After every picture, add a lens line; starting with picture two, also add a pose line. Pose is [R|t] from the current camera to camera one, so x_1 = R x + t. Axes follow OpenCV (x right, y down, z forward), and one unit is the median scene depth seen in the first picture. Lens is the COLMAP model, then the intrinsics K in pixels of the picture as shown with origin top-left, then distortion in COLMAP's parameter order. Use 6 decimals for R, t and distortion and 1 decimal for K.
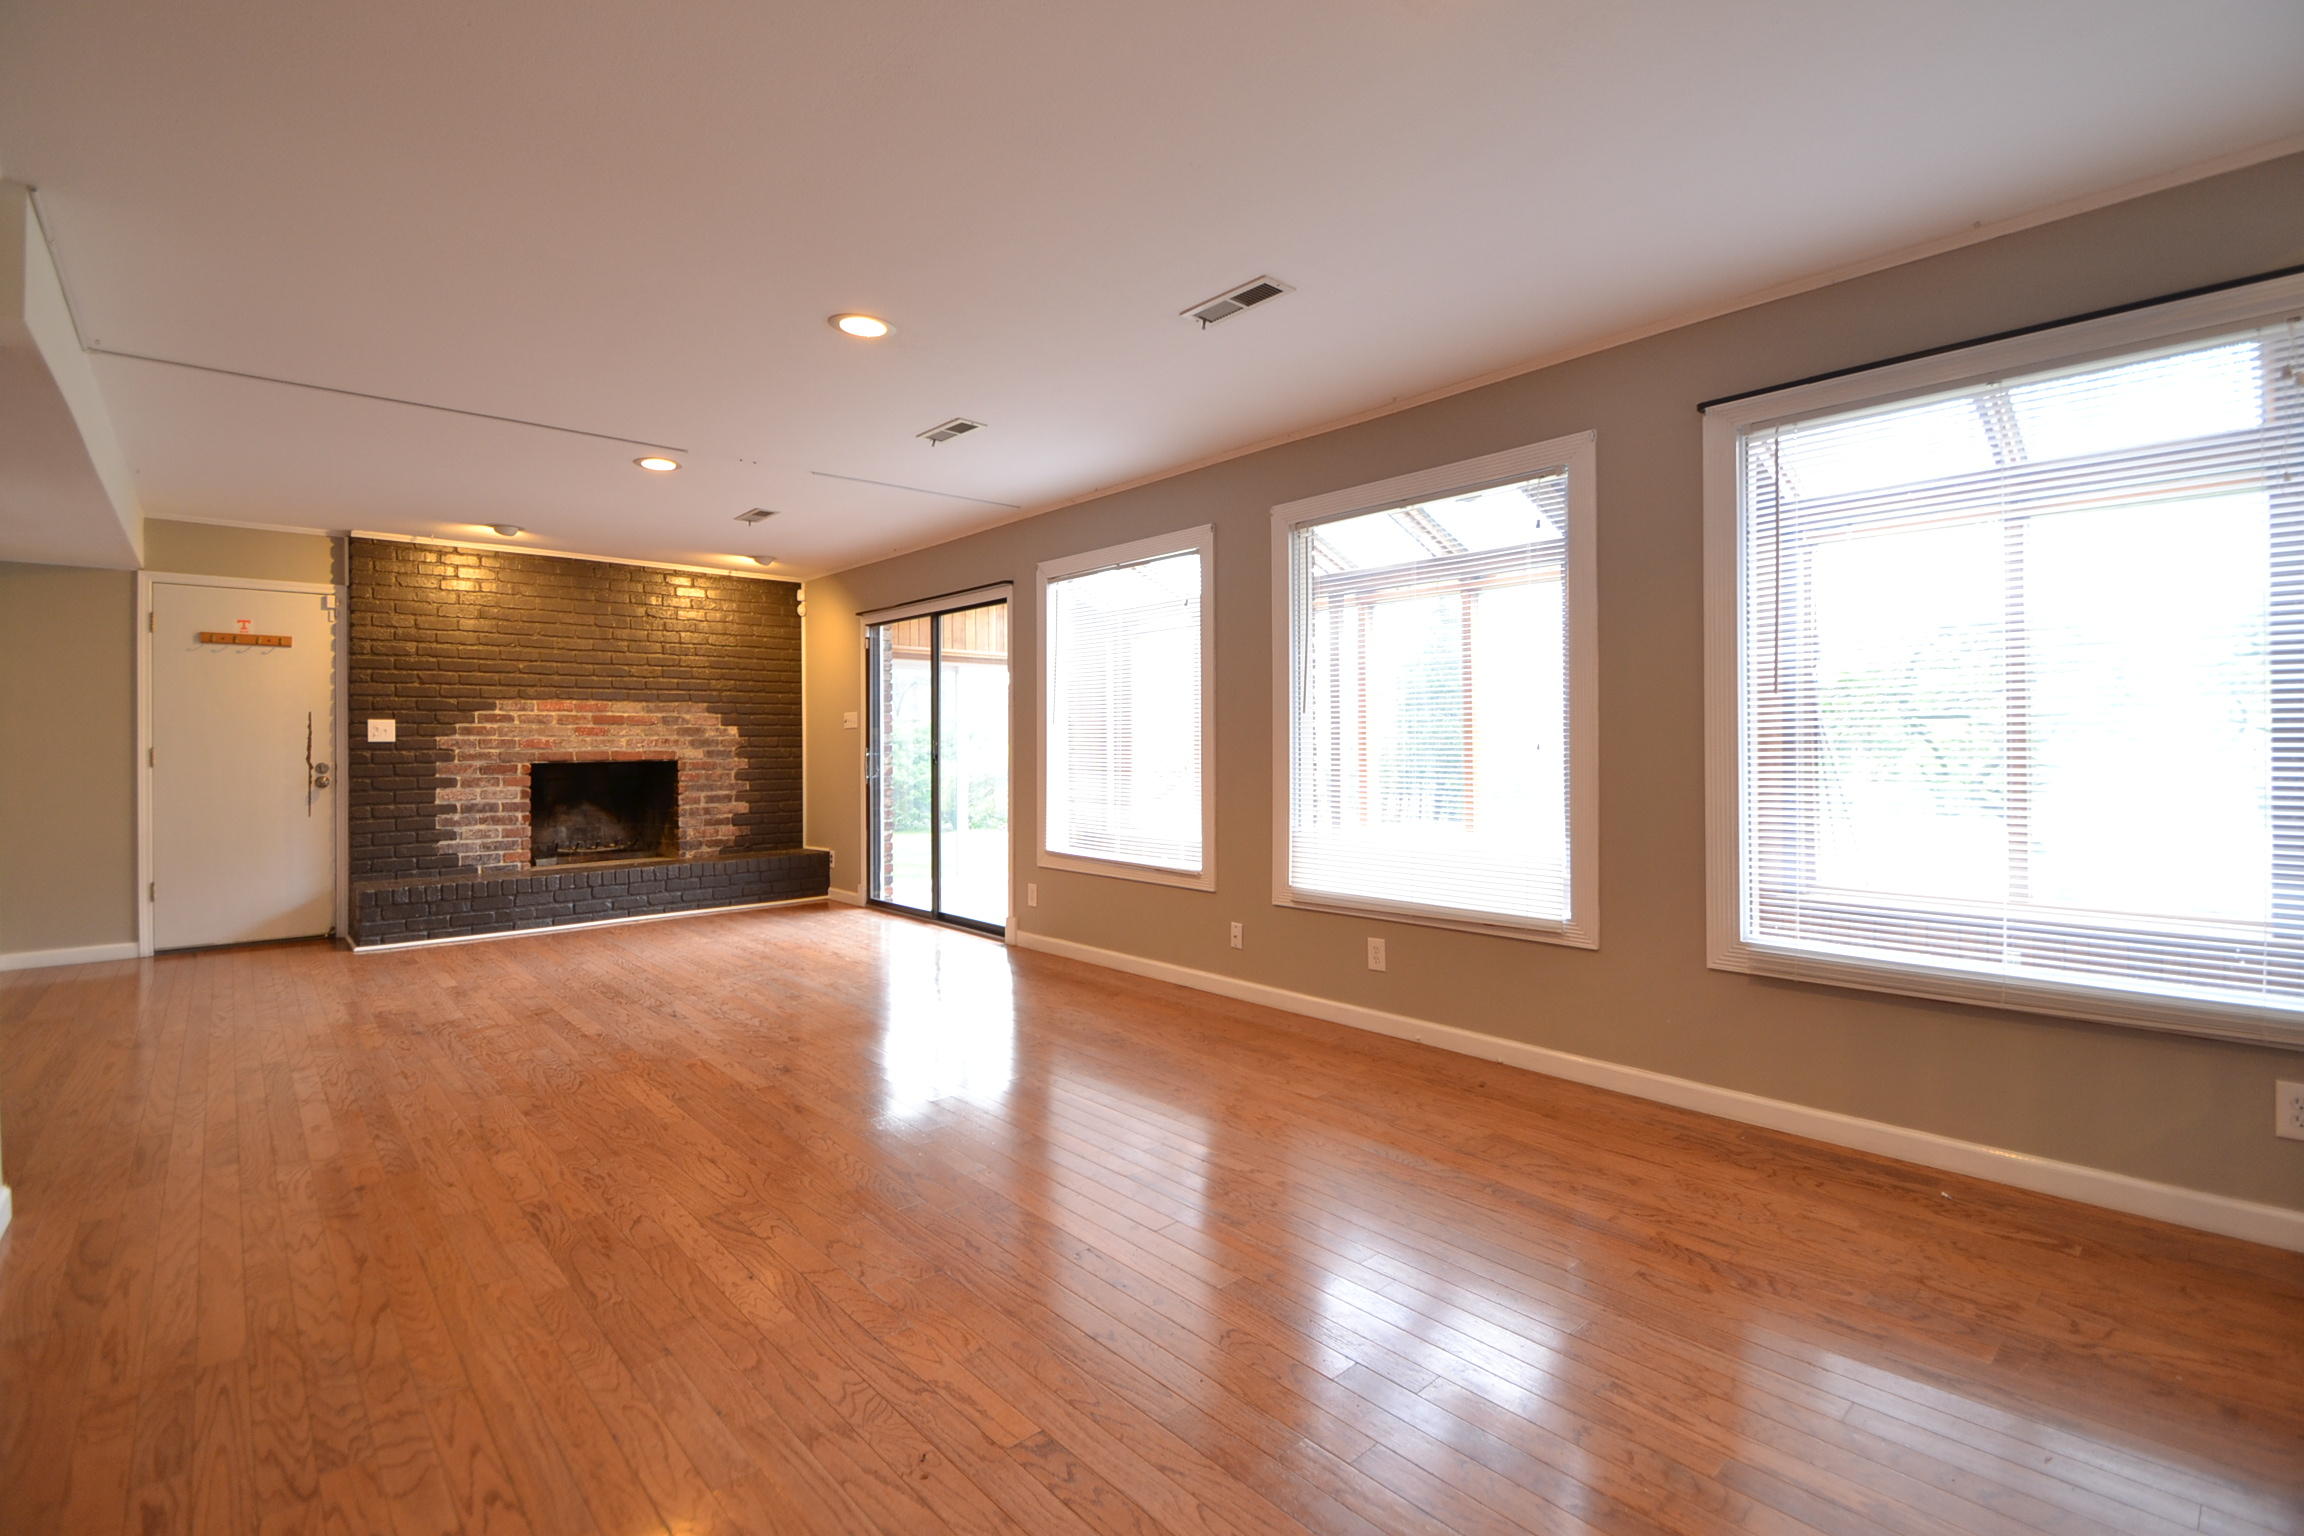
lens RADIAL K [[1026.5, 0, 1141.0], [0, 1026.5, 742.2], [0, 0, 1]] dist [0.015415, -0.018945]
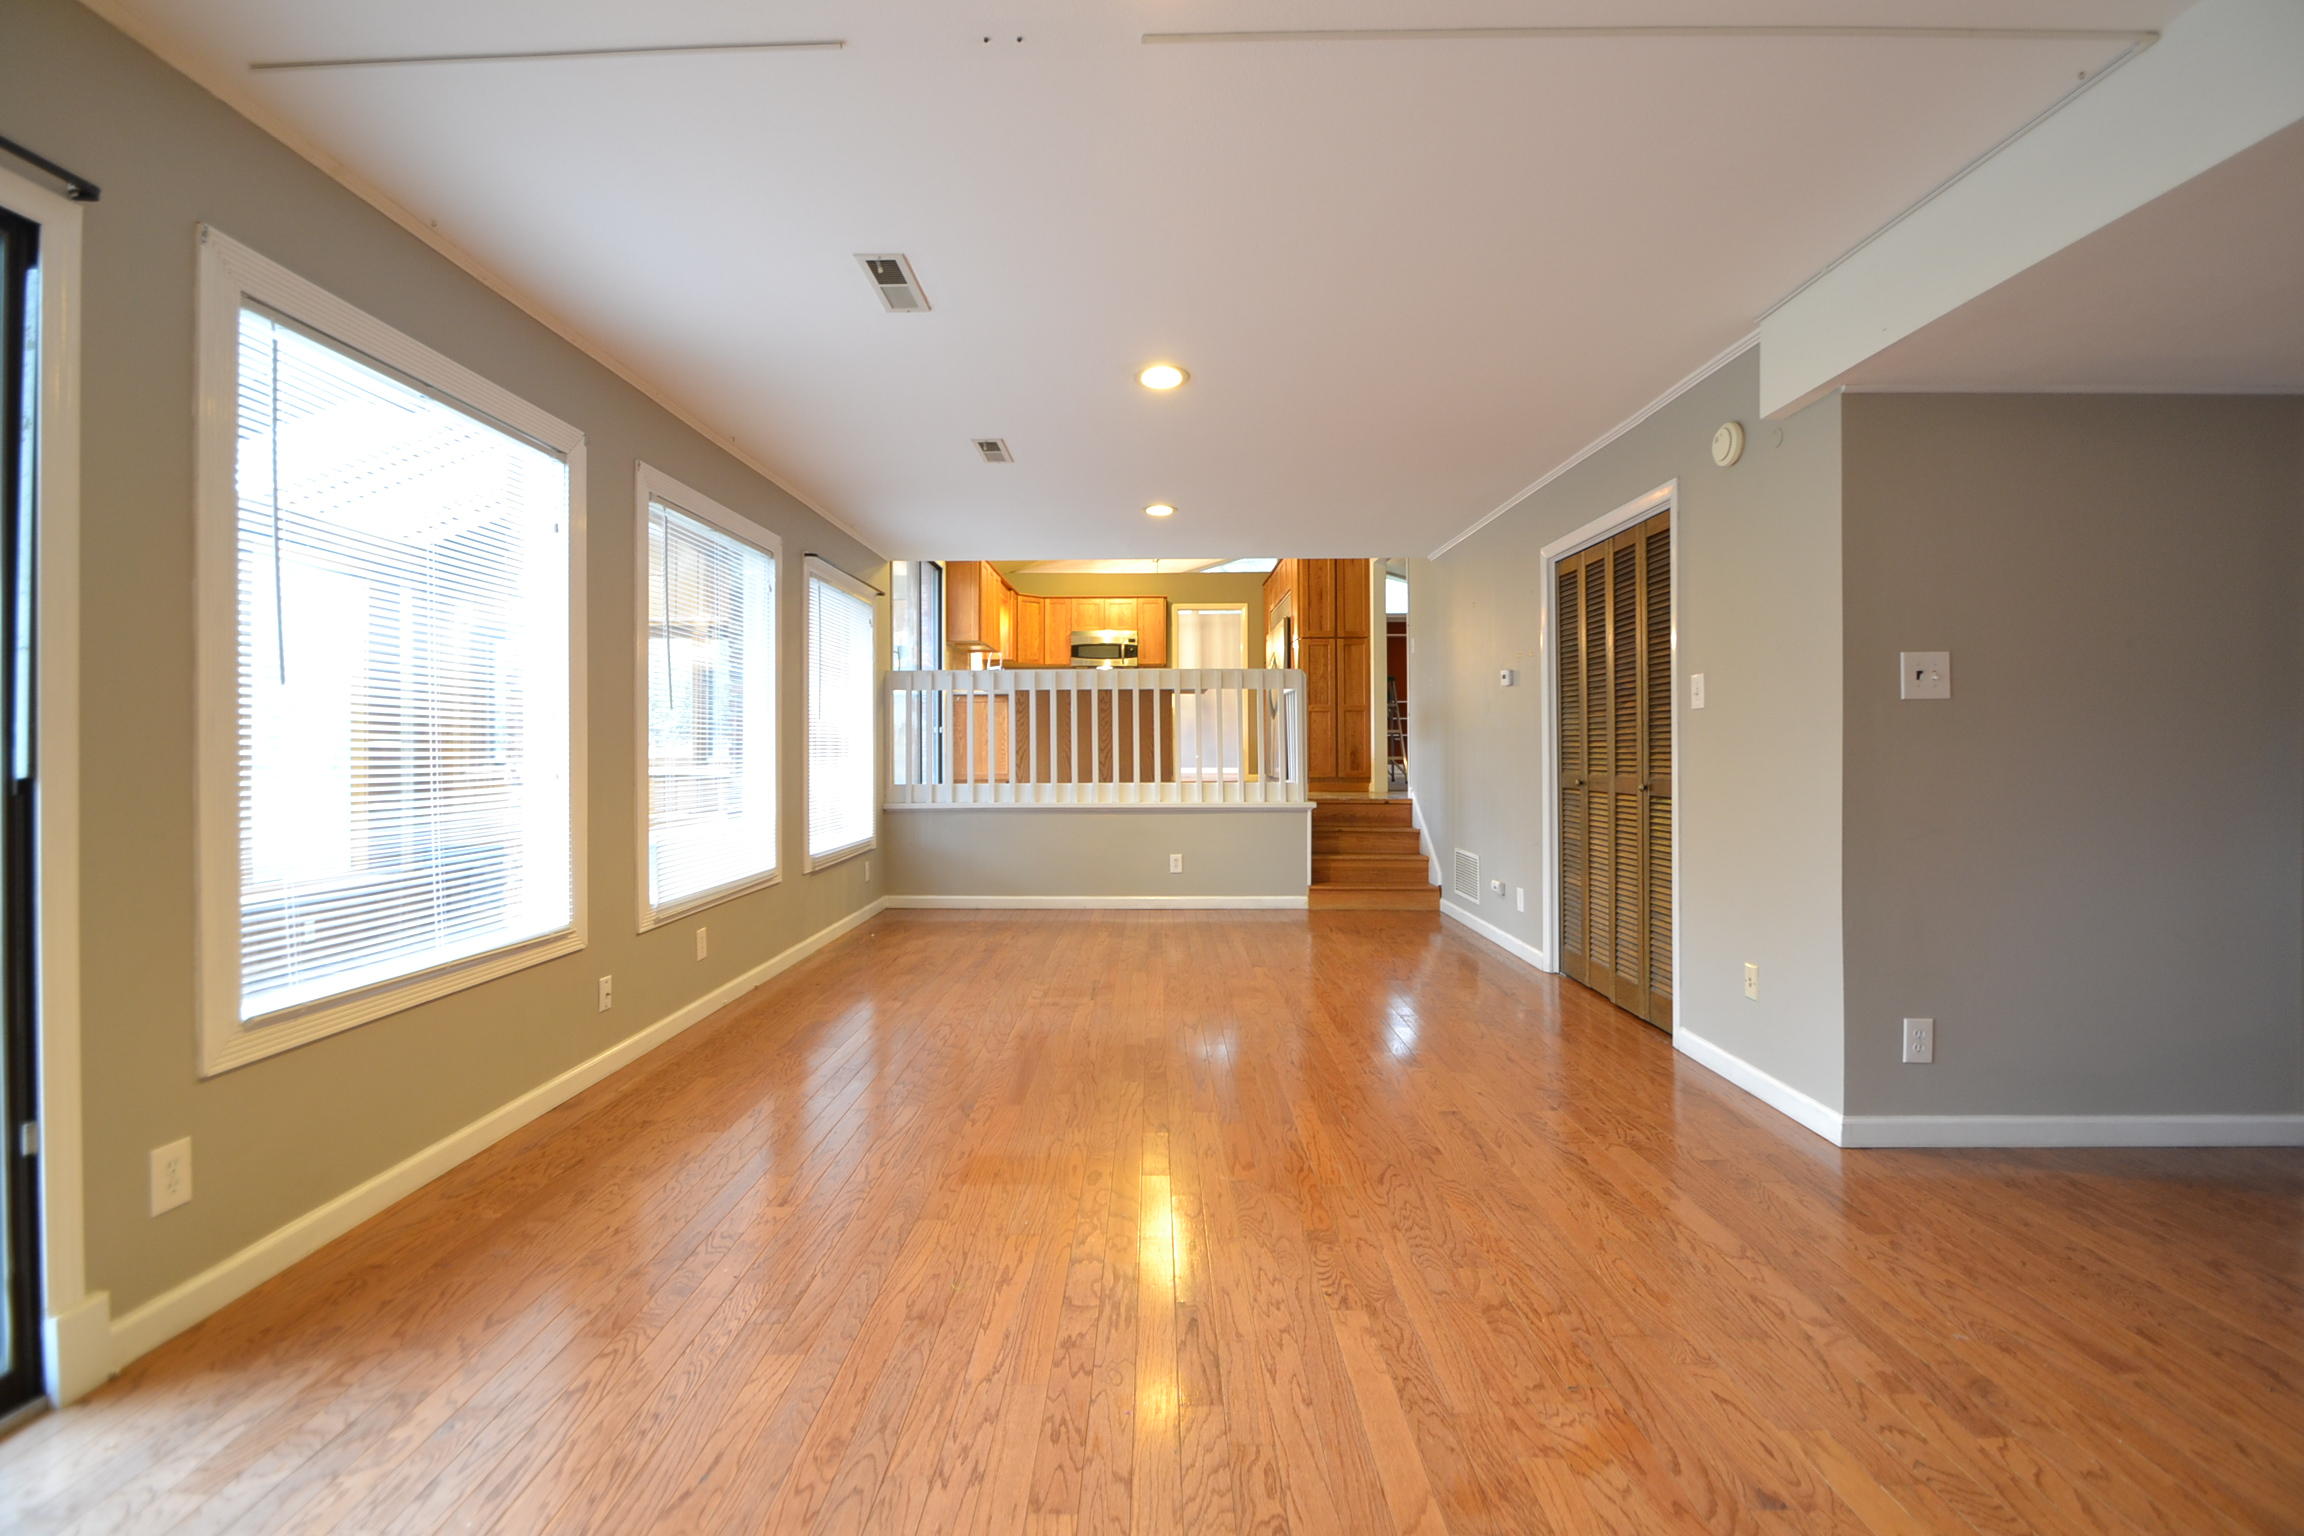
lens RADIAL K [[1026.5, 0, 1141.0], [0, 1026.5, 742.2], [0, 0, 1]] dist [0.015415, -0.018945]
pose [[-0.736048, 0.010360, 0.676850, -0.496844], [0.002374, 0.999916, -0.012723, 0.008800], [-0.676925, -0.007758, -0.736011, 0.897570]]
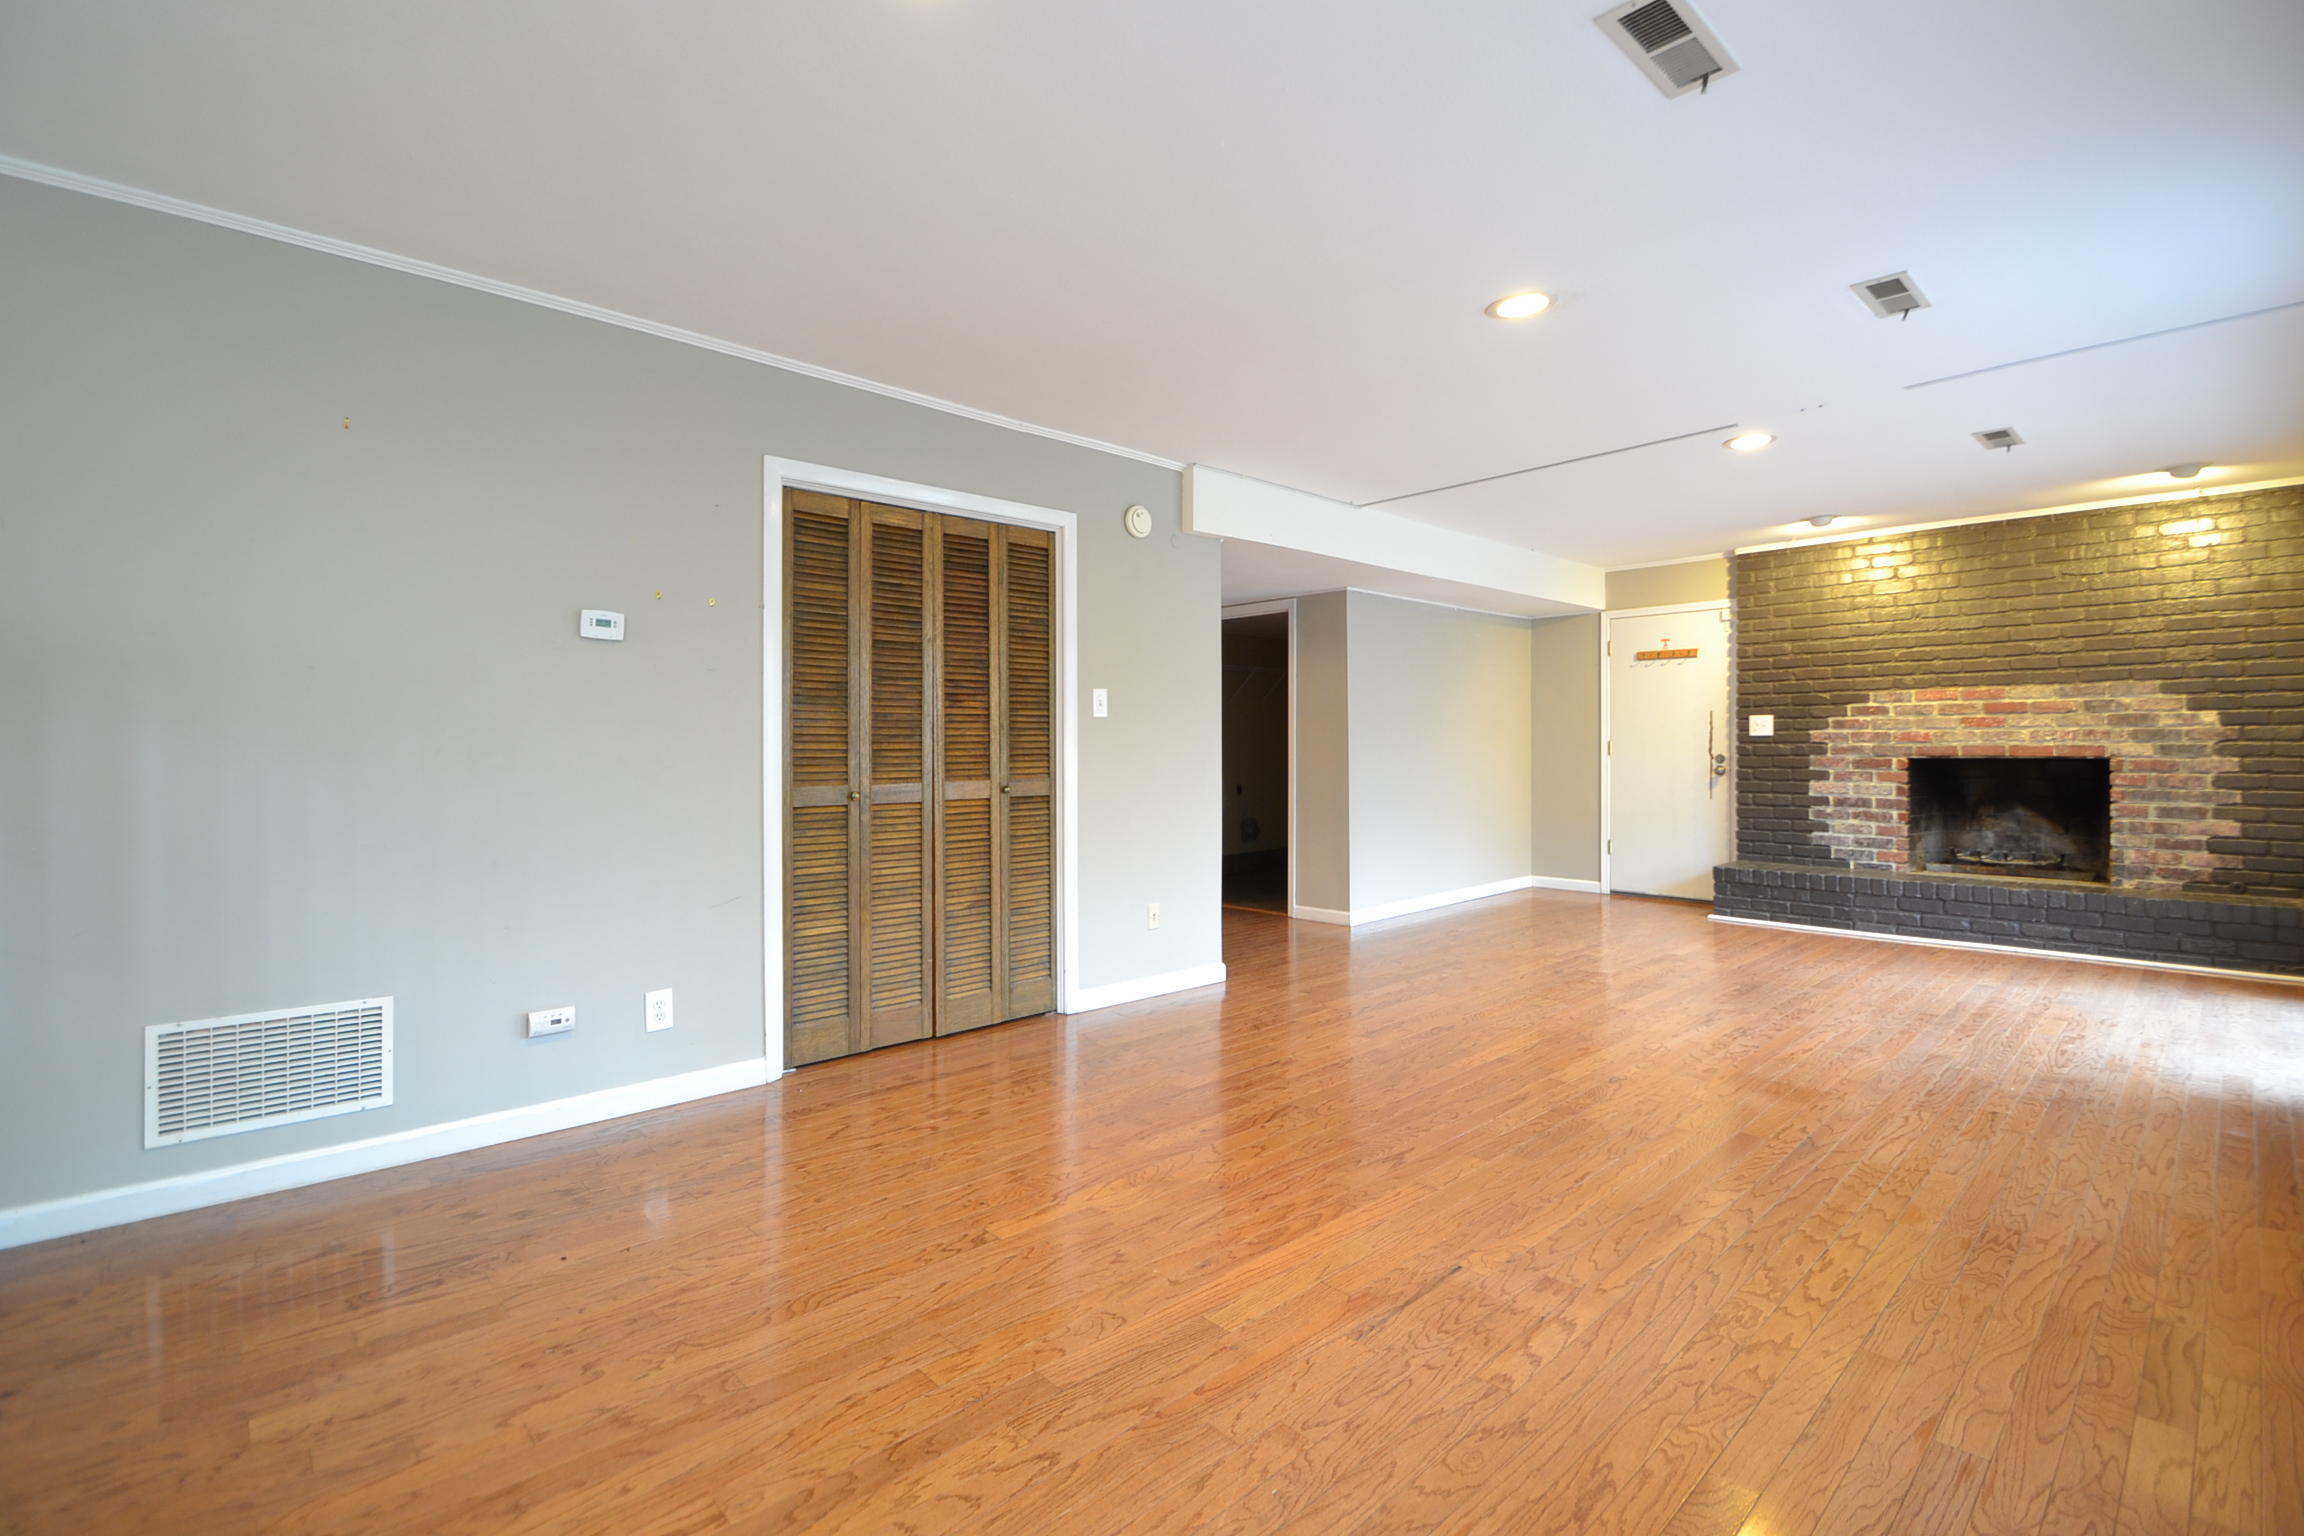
lens RADIAL K [[1026.5, 0, 1141.0], [0, 1026.5, 742.2], [0, 0, 1]] dist [0.015415, -0.018945]
pose [[0.015052, 0.002580, -0.999883, 0.331266], [0.005568, 0.999981, 0.002664, -0.000147], [0.999871, -0.005608, 0.015037, 0.302180]]
